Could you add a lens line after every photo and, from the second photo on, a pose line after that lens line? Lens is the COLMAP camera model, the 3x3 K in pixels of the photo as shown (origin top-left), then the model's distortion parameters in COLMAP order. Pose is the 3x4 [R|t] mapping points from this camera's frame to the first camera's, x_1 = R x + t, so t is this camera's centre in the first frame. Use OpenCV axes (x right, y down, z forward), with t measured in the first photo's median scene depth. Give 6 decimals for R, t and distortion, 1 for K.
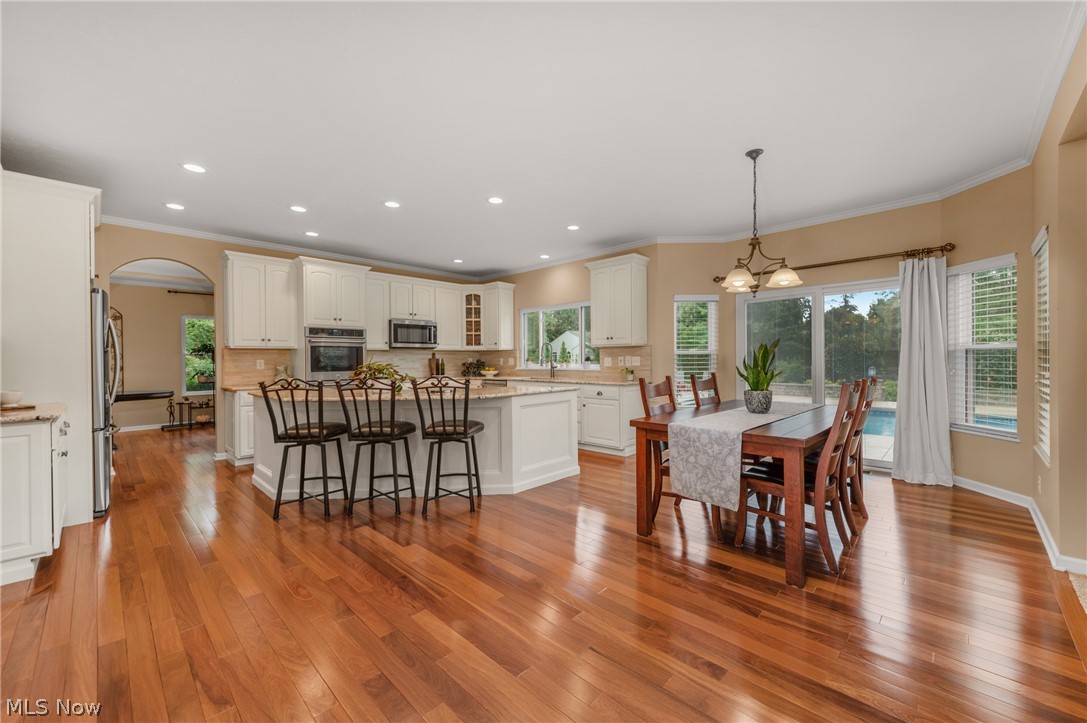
lens RADIAL K [[438.8, 0, 541.0], [0, 438.8, 360.1], [0, 0, 1]] dist [0.010969, -0.001924]
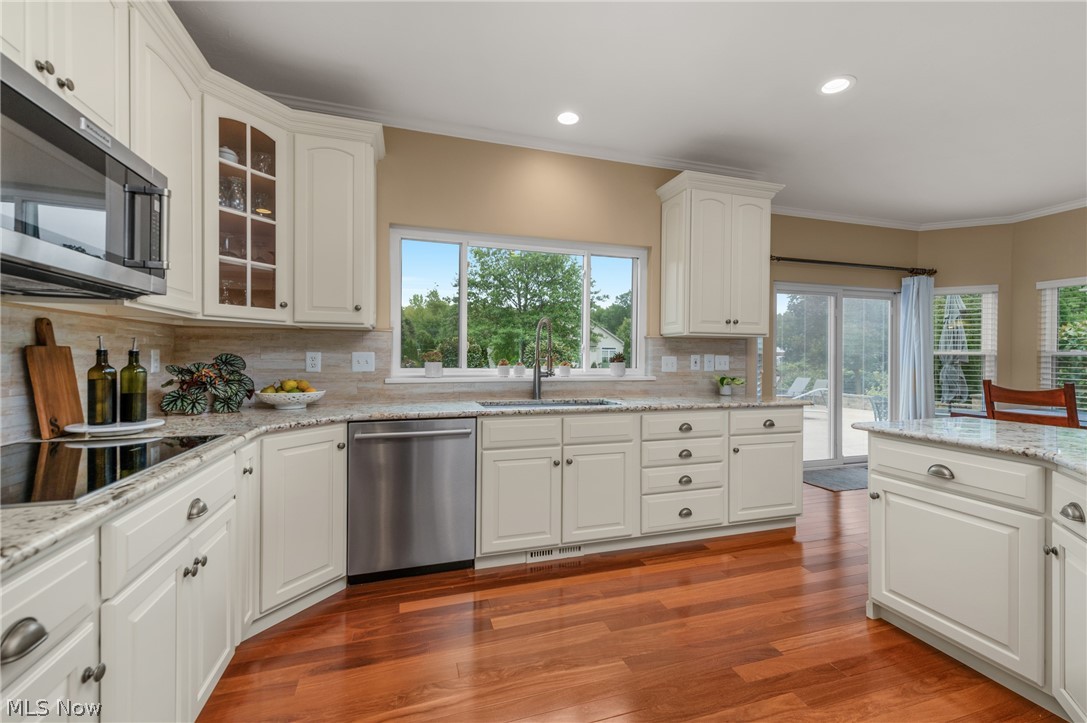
lens RADIAL K [[438.8, 0, 533.1], [0, 438.8, 358.5], [0, 0, 1]] dist [0.010969, -0.001924]
pose [[0.456015, 0.011174, 0.889902, -0.419567], [-0.008412, 0.999931, -0.008245, 0.002883], [-0.889932, -0.003726, 0.456078, 0.906604]]
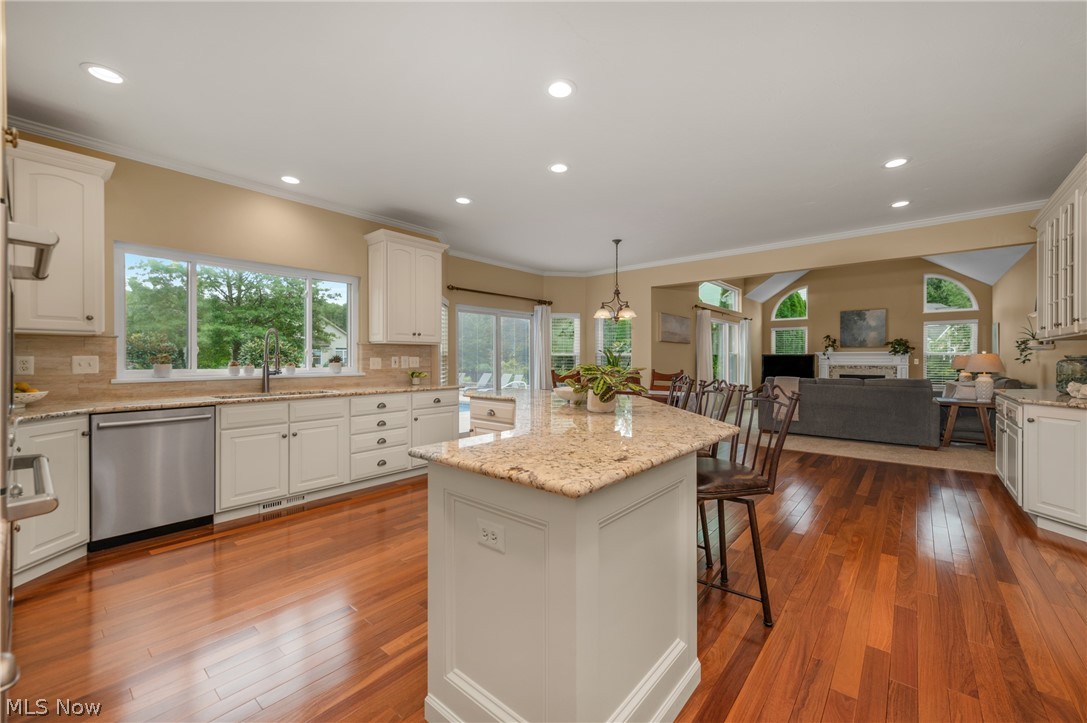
lens RADIAL K [[446.9, 0, 523.1], [0, 446.9, 359.7], [0, 0, 1]] dist [-0.009087, -0.000331]
pose [[-0.078797, 0.007363, 0.996864, -0.640538], [0.004808, 0.999964, -0.007006, 0.004333], [-0.996879, 0.004241, -0.078829, 0.811763]]
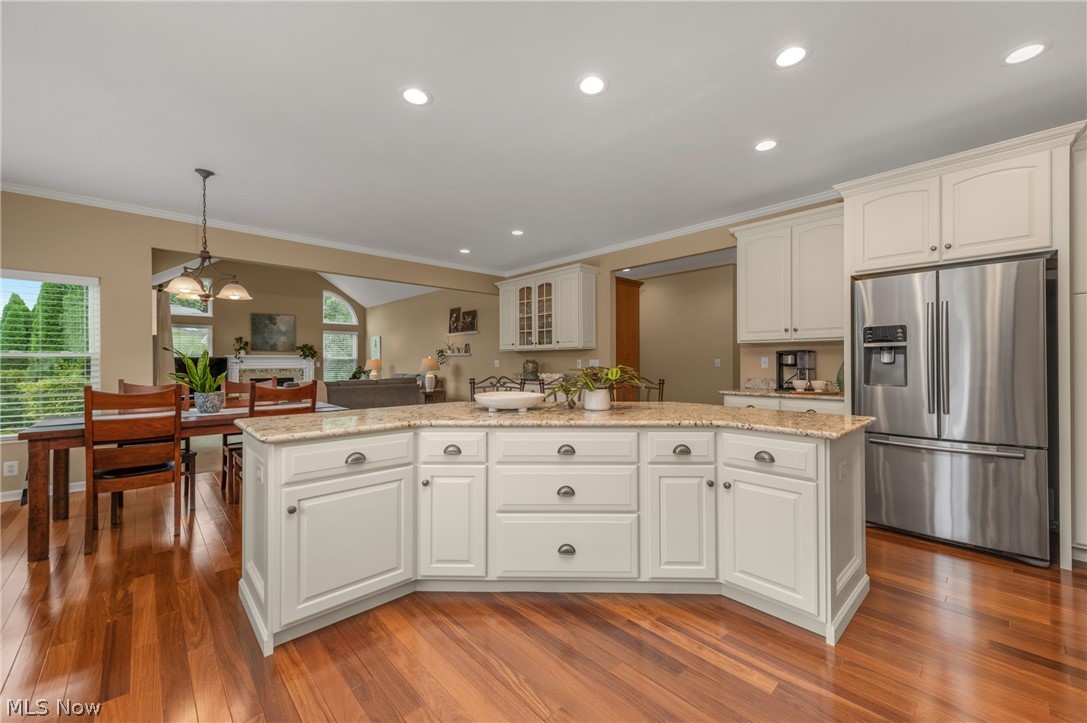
lens RADIAL K [[438.8, 0, 577.4], [0, 438.8, 363.0], [0, 0, 1]] dist [0.010969, -0.001924]
pose [[-0.999675, 0.010527, -0.023238, -0.213174], [0.010362, 0.999920, 0.007198, -0.001607], [0.023312, 0.006955, -0.999704, 1.124977]]
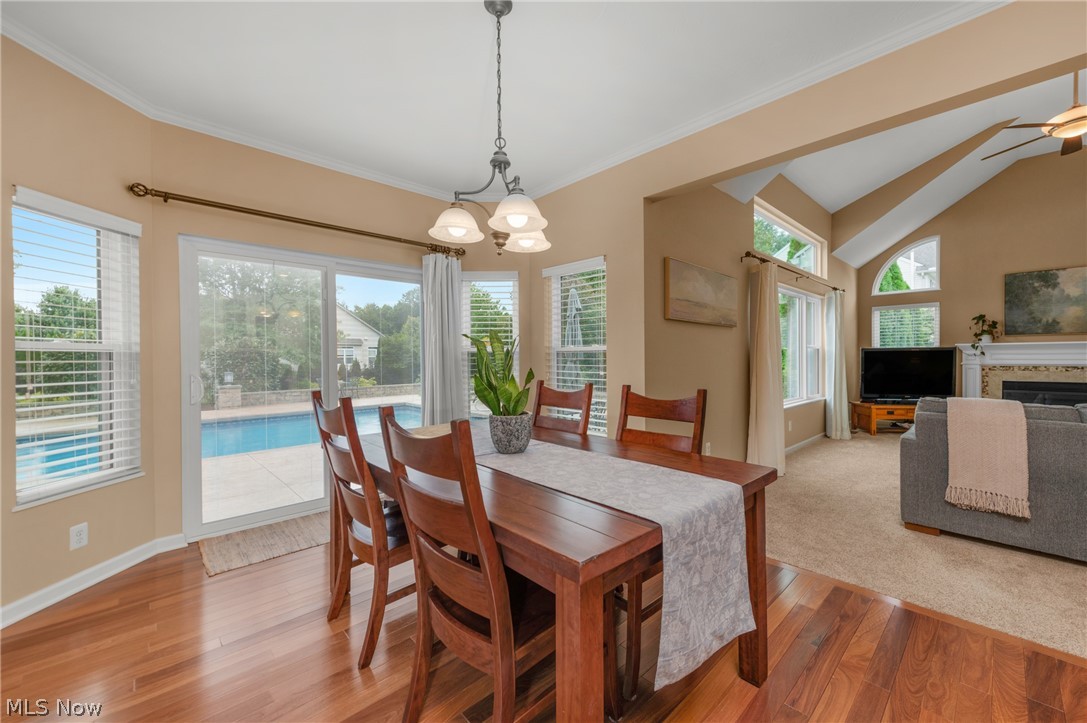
lens RADIAL K [[438.8, 0, 538.6], [0, 438.8, 359.9], [0, 0, 1]] dist [0.010969, -0.001924]
pose [[0.002261, 0.002580, 0.999994, -0.052239], [0.010490, 0.999942, -0.002604, -0.000826], [-0.999942, 0.010496, 0.002233, 0.523818]]
